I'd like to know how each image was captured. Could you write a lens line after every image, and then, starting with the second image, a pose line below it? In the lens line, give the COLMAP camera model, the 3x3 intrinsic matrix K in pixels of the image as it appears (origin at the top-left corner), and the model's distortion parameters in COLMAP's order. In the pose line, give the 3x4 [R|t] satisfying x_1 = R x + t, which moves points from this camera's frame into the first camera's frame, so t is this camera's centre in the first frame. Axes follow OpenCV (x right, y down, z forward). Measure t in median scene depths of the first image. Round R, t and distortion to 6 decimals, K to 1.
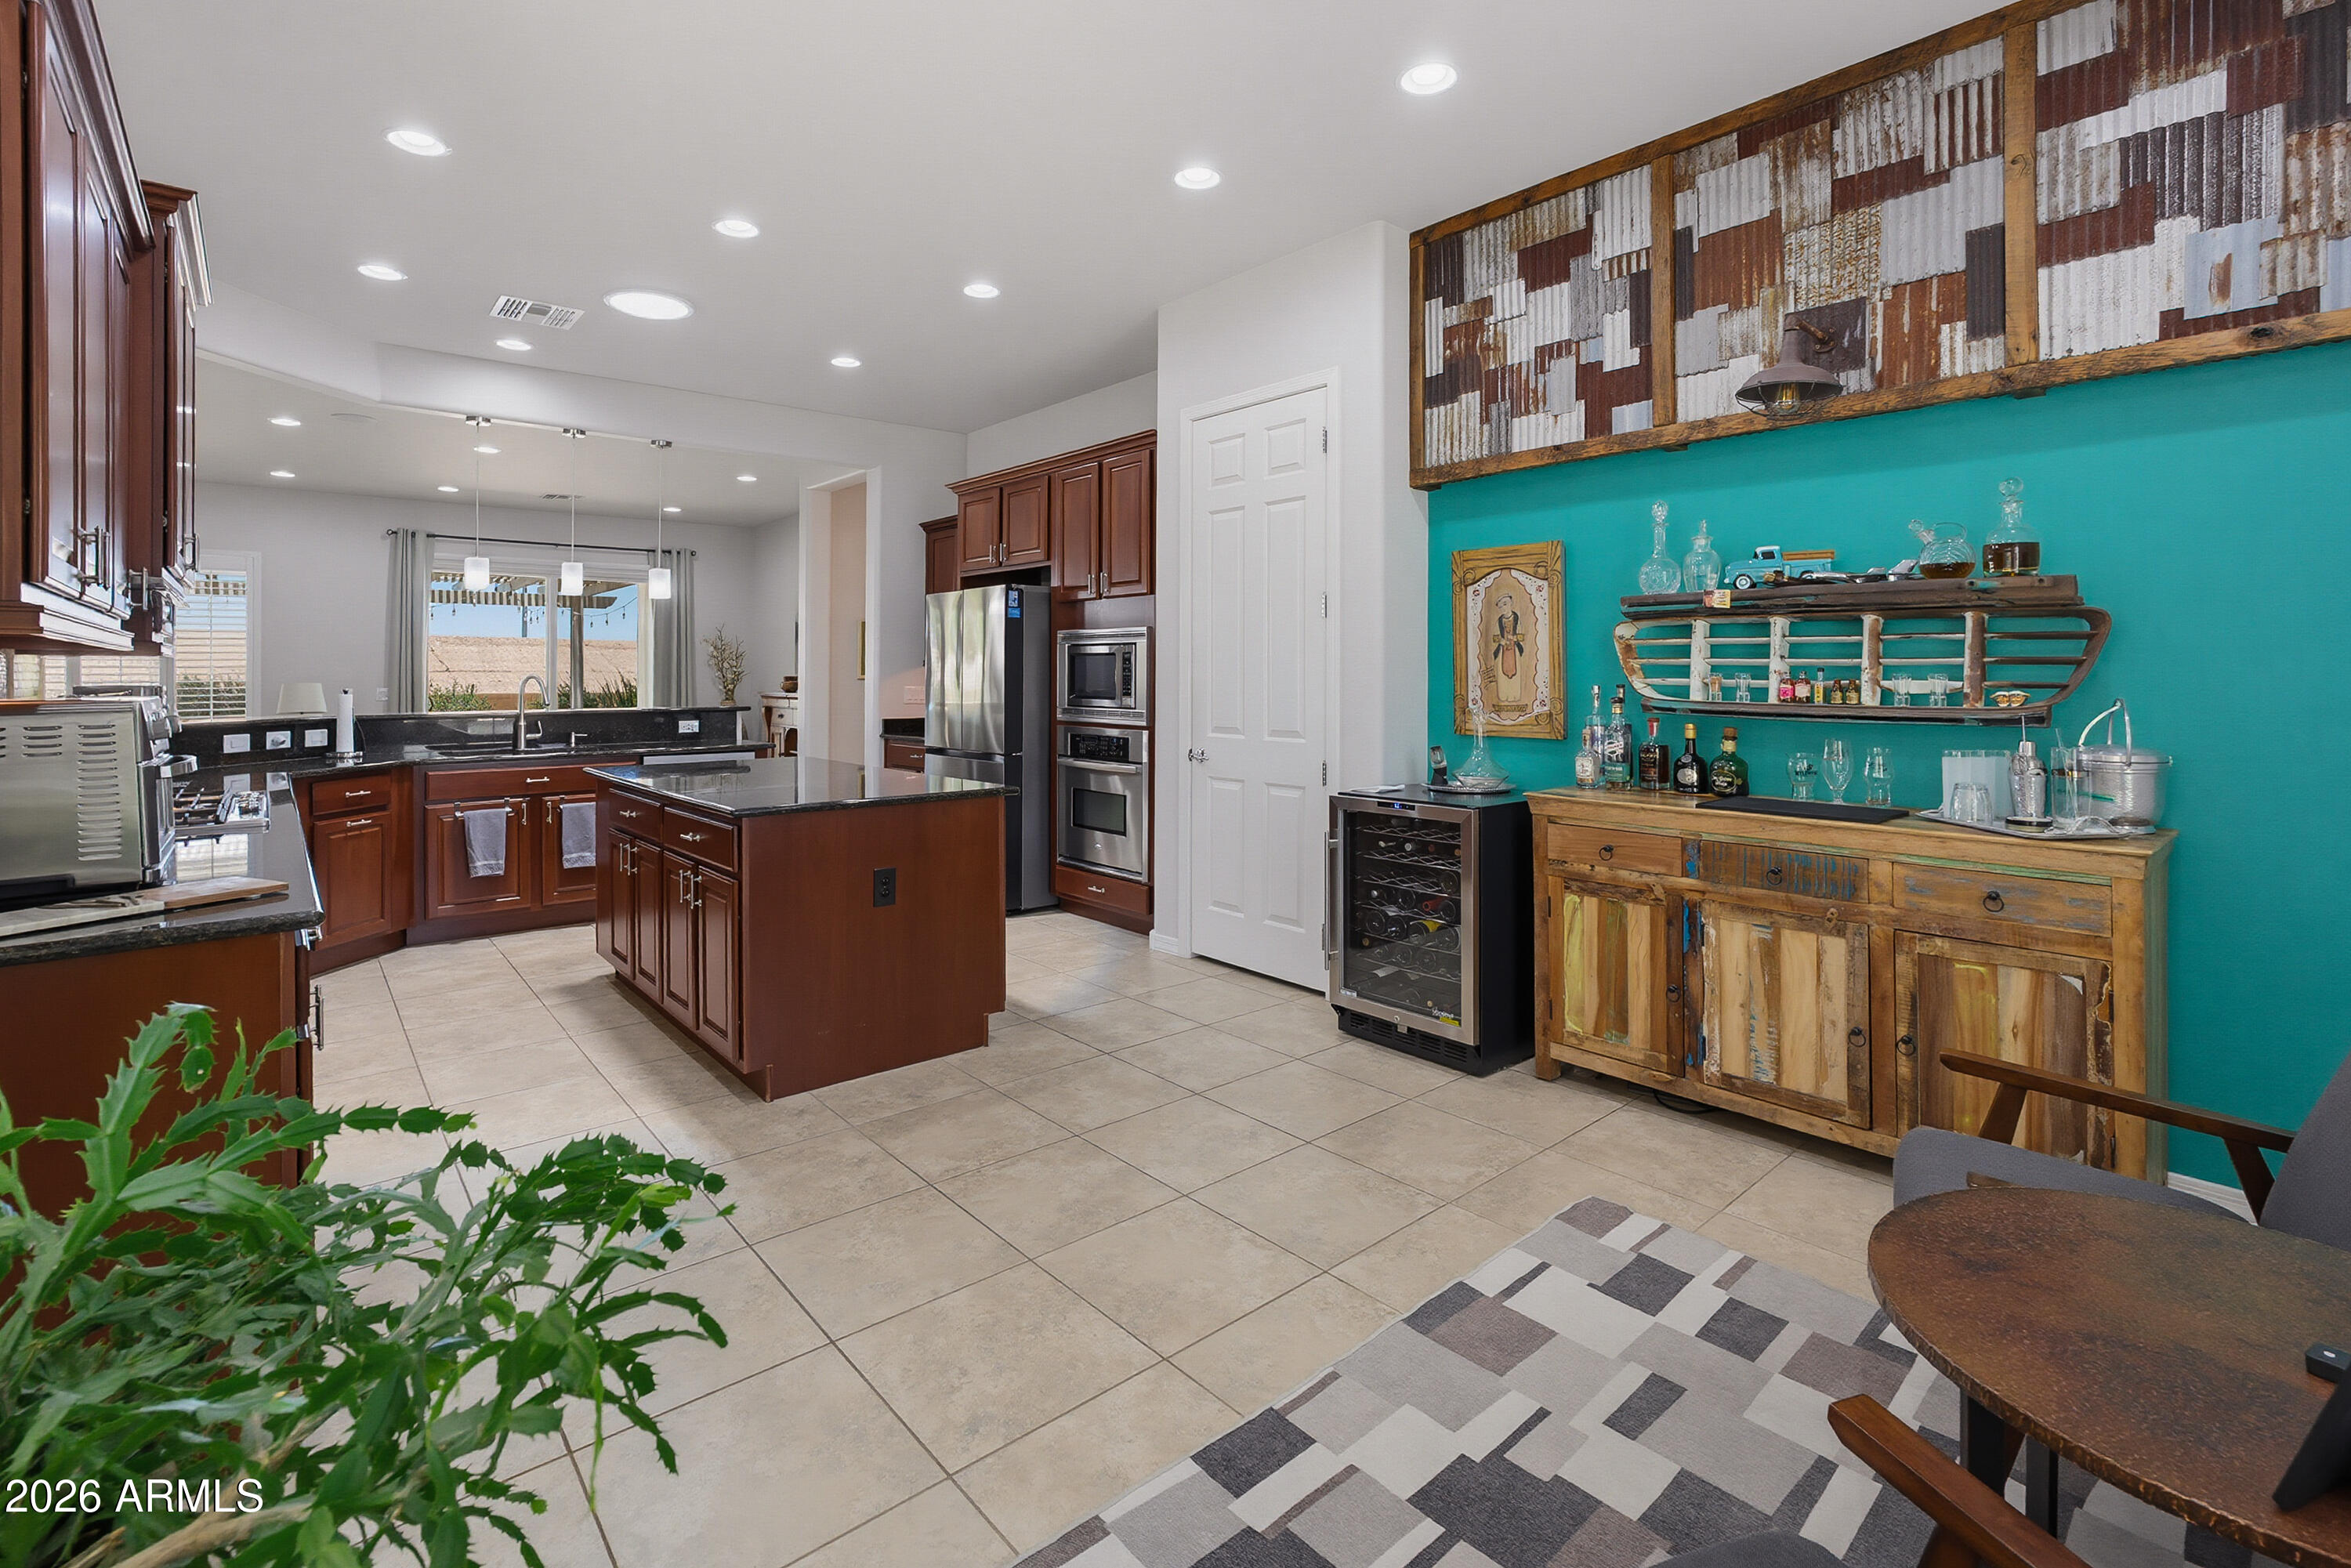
lens RADIAL K [[1059.0, 0, 1168.1], [0, 1059.0, 670.3], [0, 0, 1]] dist [-0.031949, 0.014649]
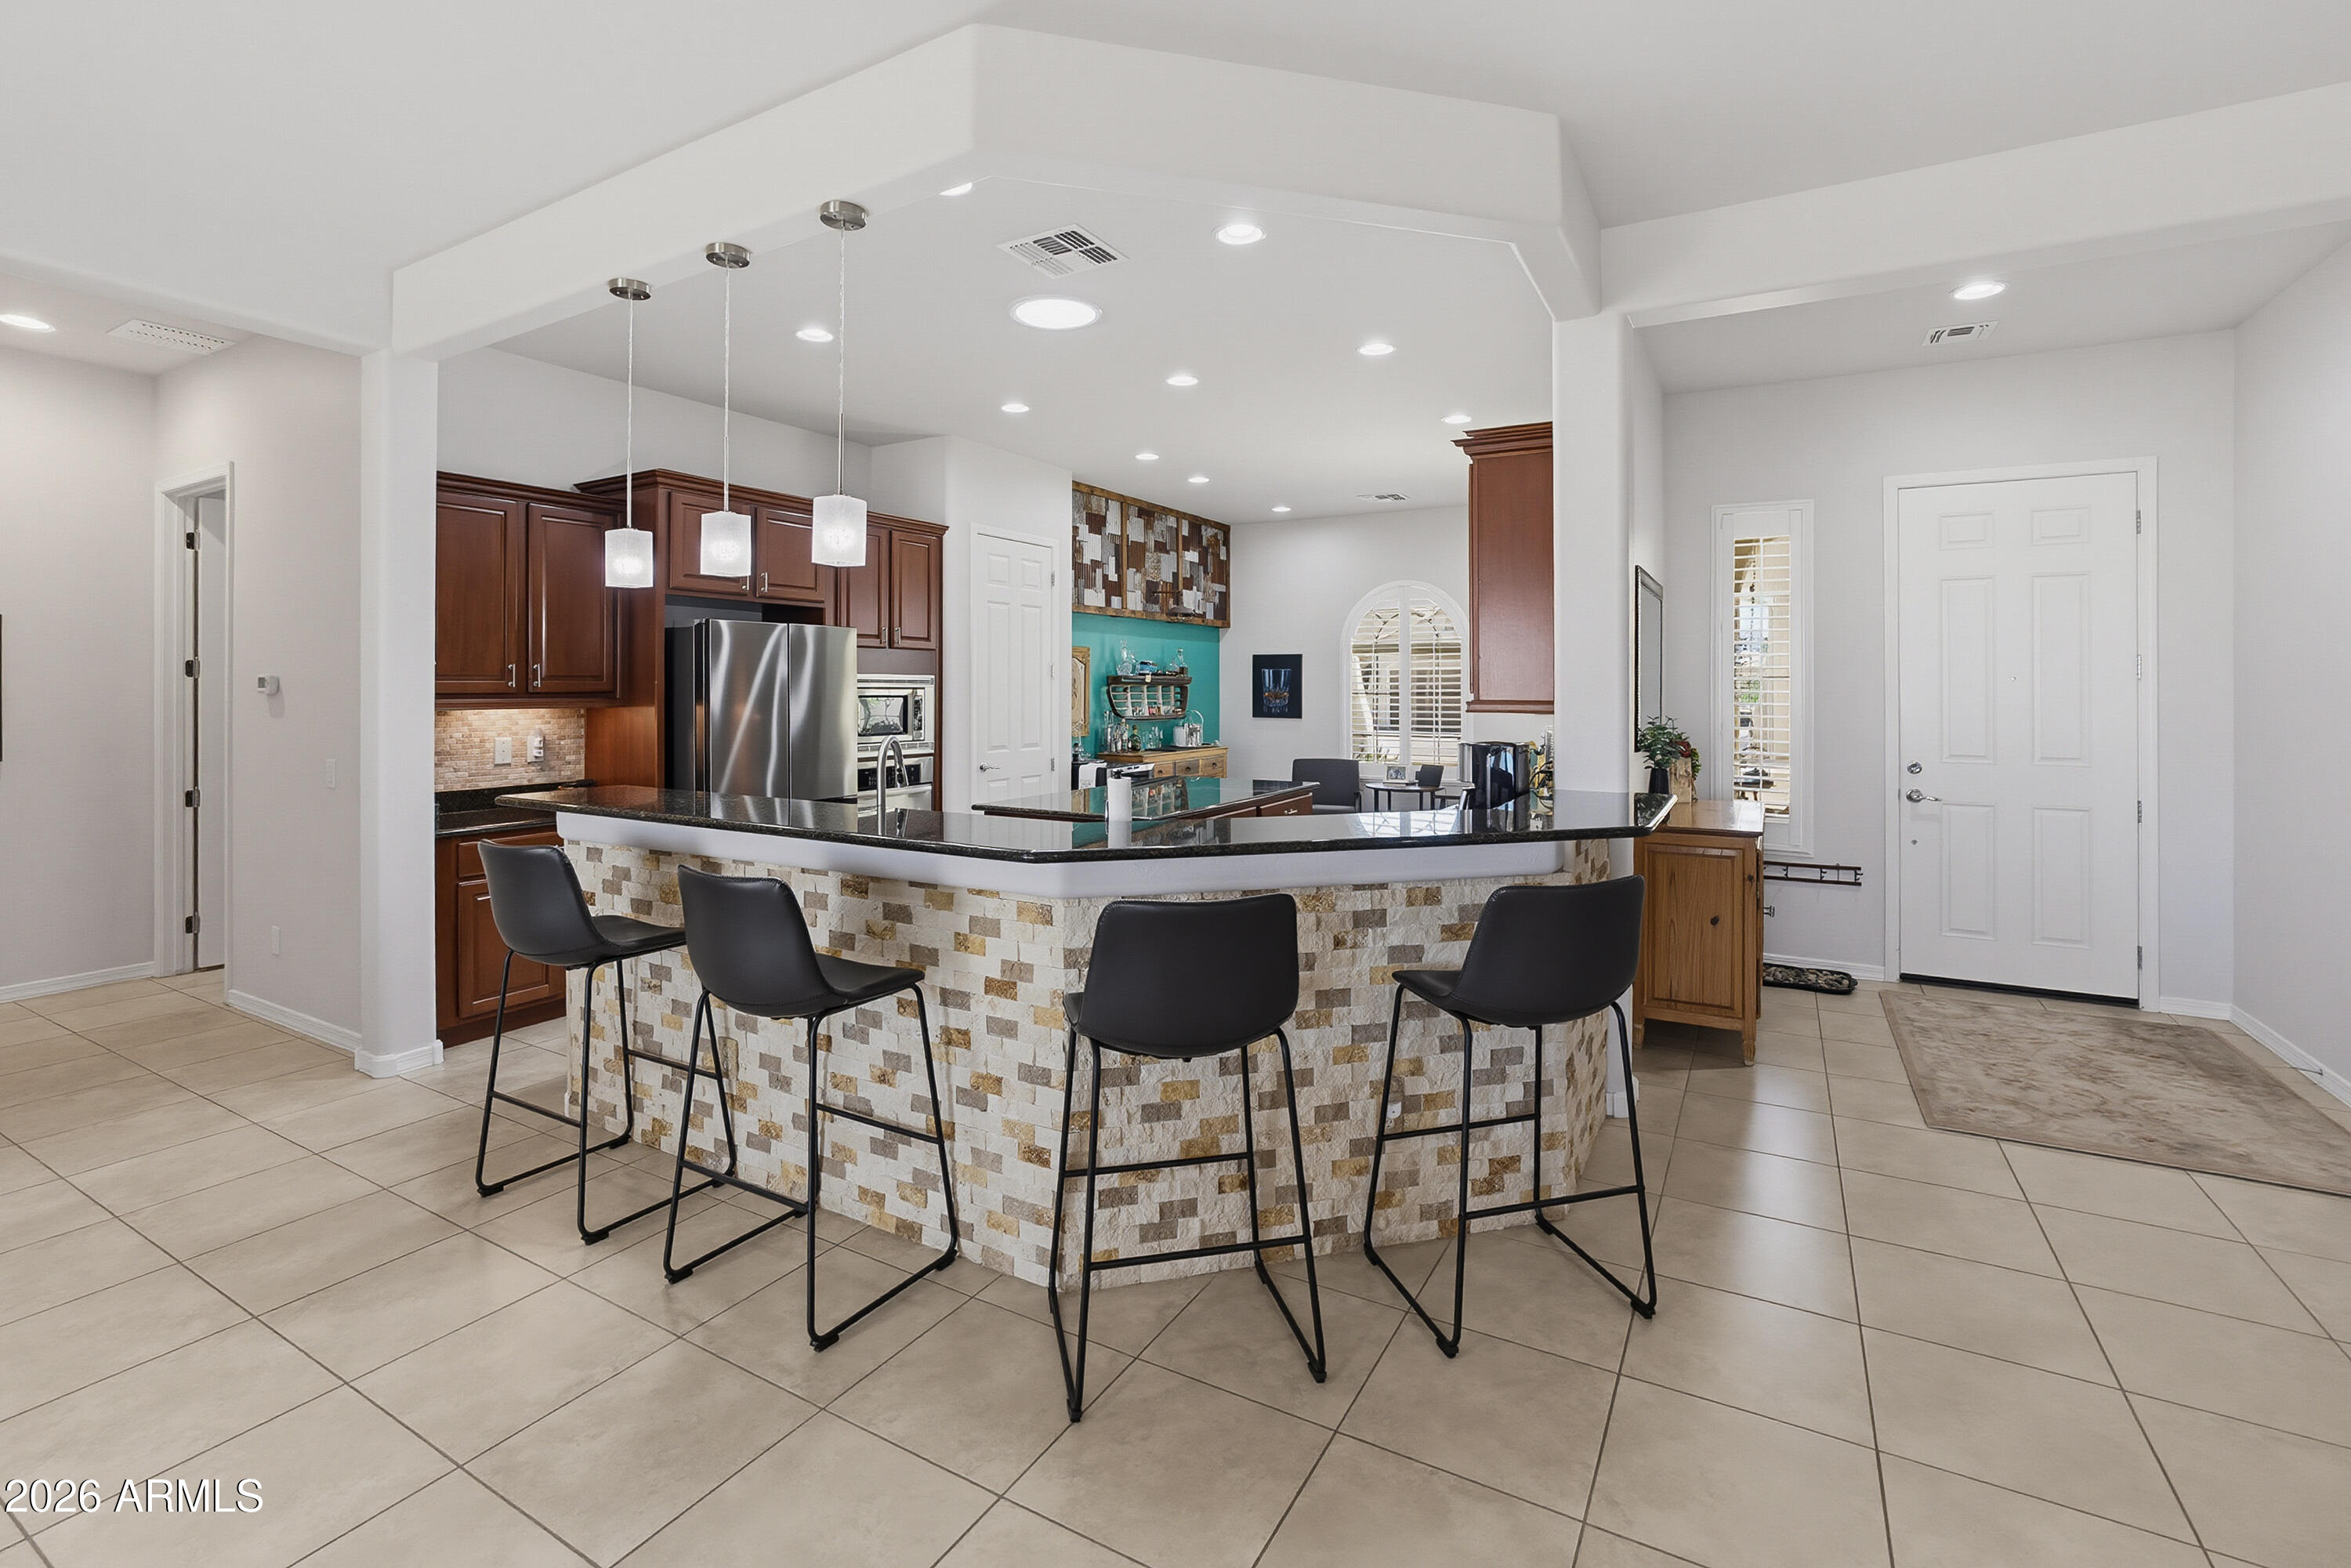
lens RADIAL K [[1047.2, 0, 1181.6], [0, 1047.2, 699.6], [0, 0, 1]] dist [-0.059067, 0.021353]
pose [[-0.338527, -0.011038, 0.940892, -2.072984], [-0.000908, 0.999935, 0.011404, -0.043864], [-0.940956, 0.003007, -0.338515, 1.820274]]
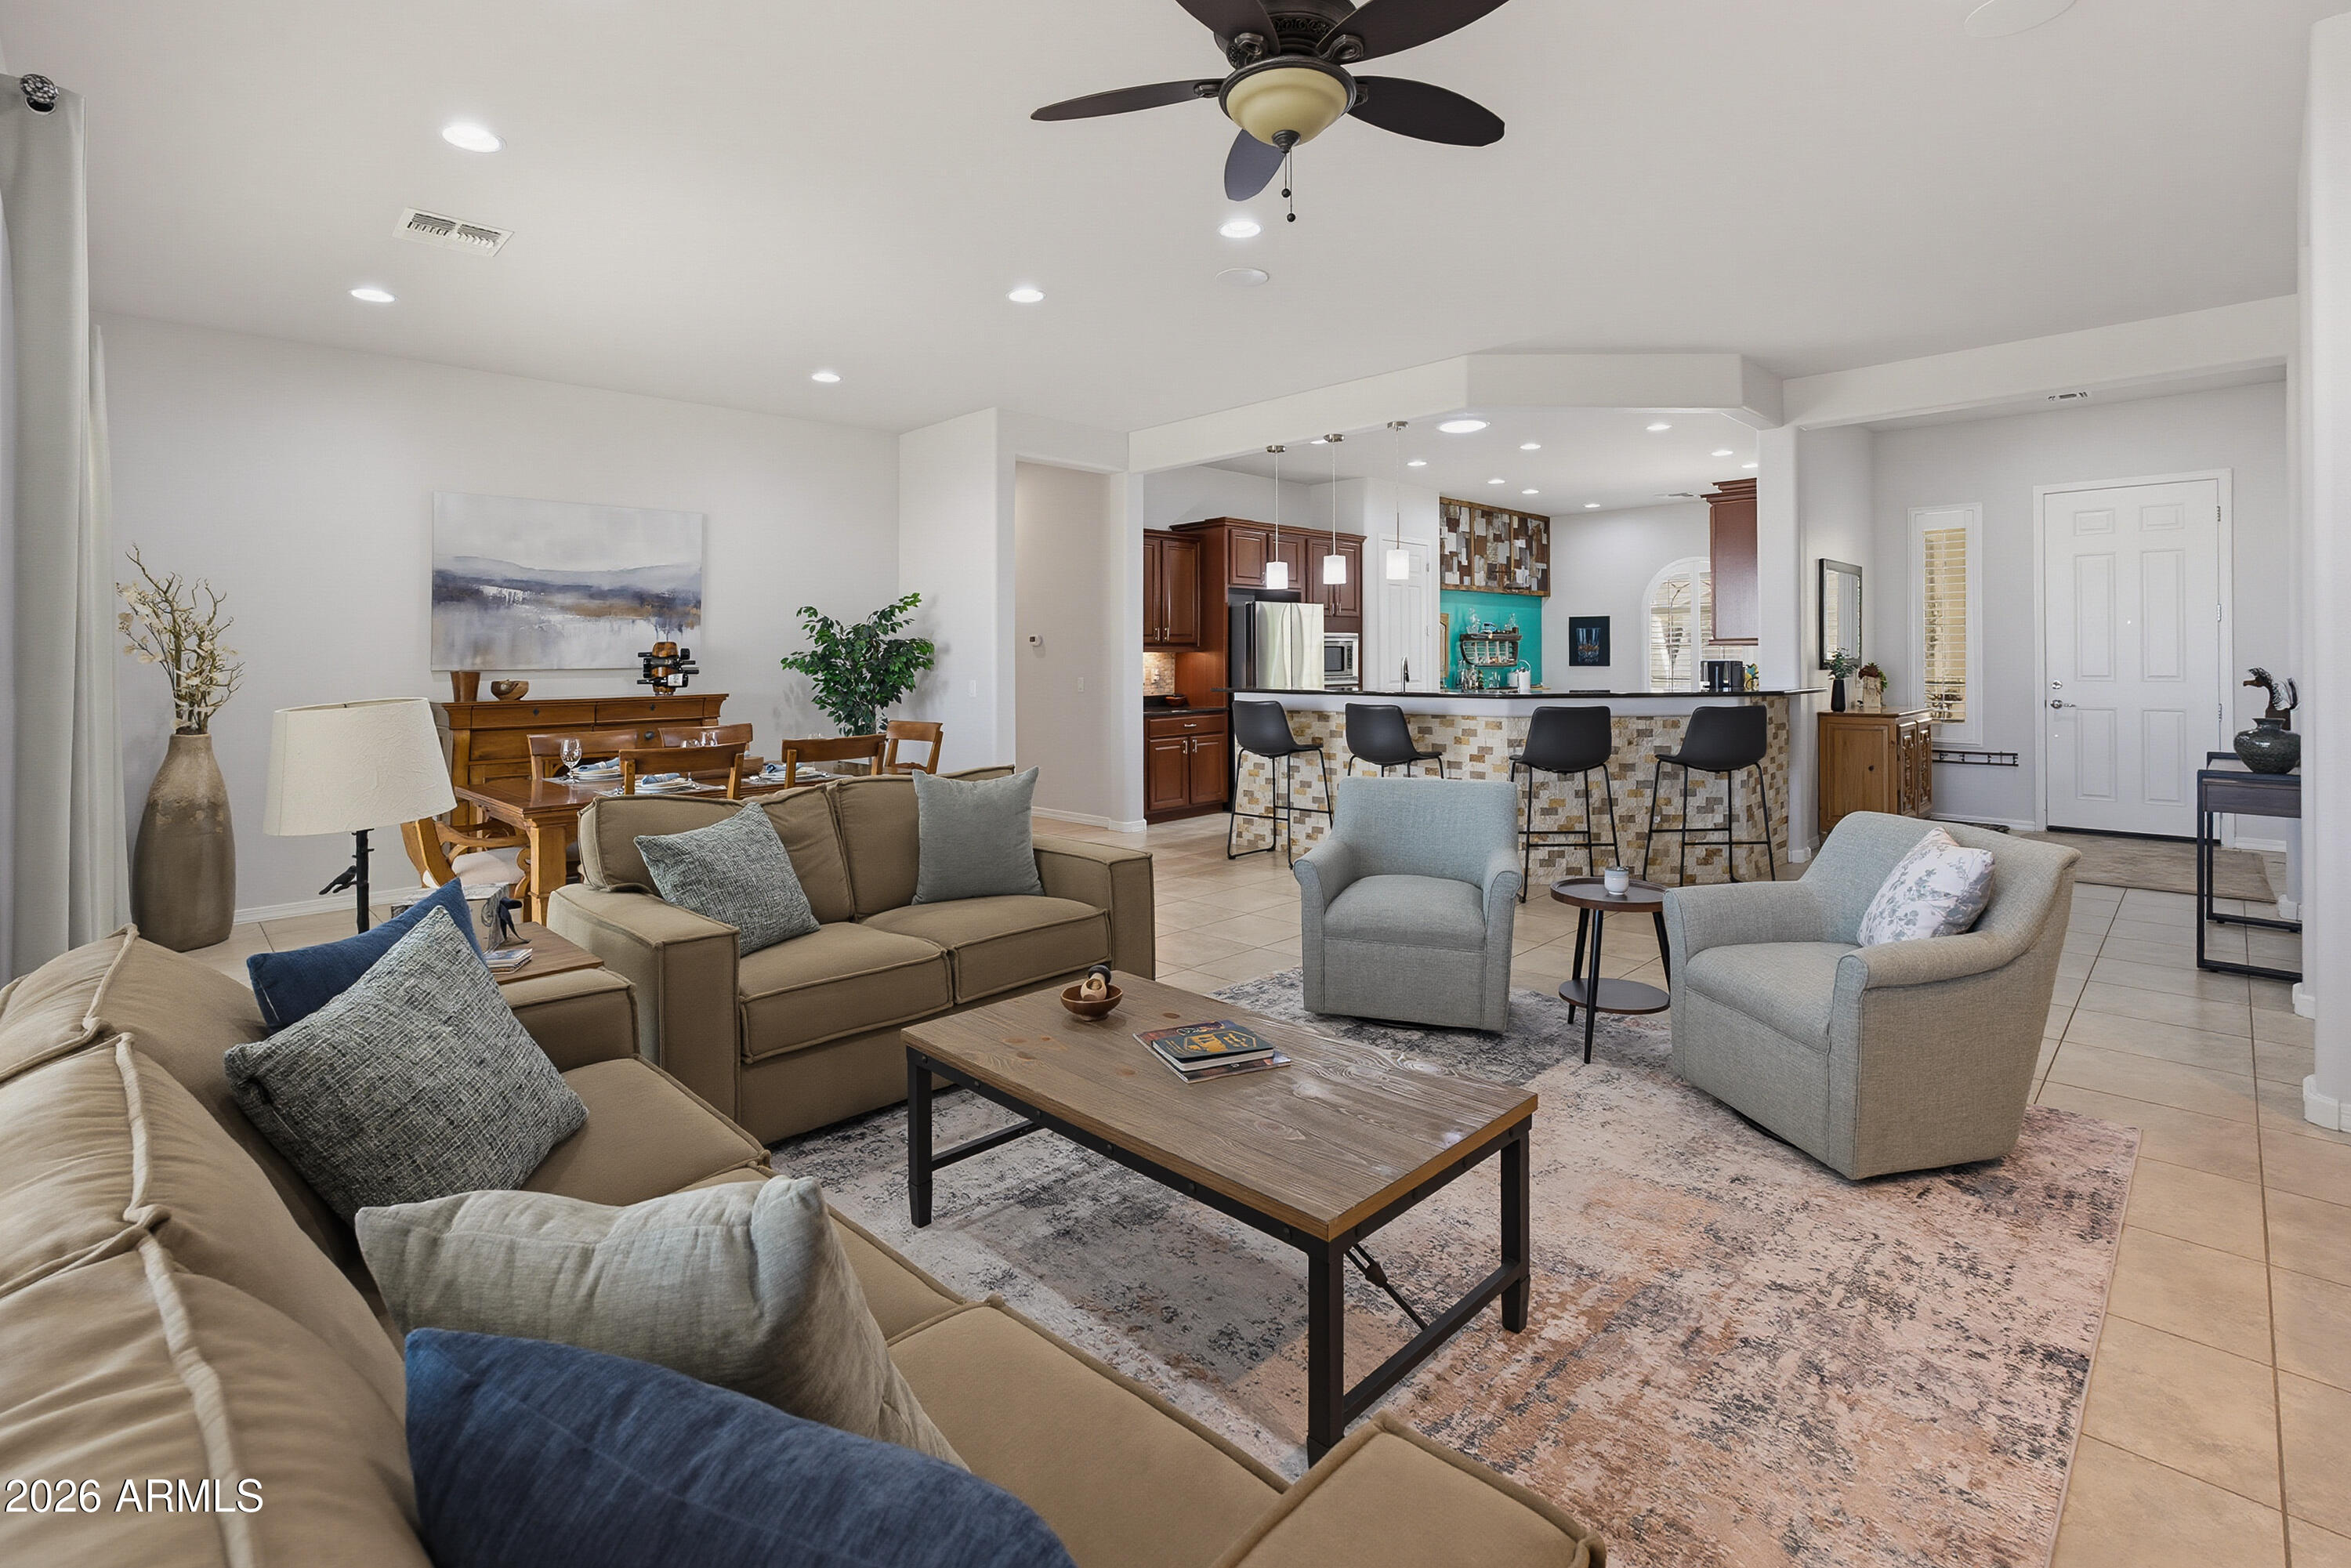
lens RADIAL K [[1074.9, 0, 1172.6], [0, 1074.9, 676.2], [0, 0, 1]] dist [-0.047036, 0.021838]
pose [[-0.072285, -0.016480, 0.997248, -3.184297], [0.008438, 0.999818, 0.017134, 0.000934], [-0.997348, 0.009653, -0.072133, 2.377774]]
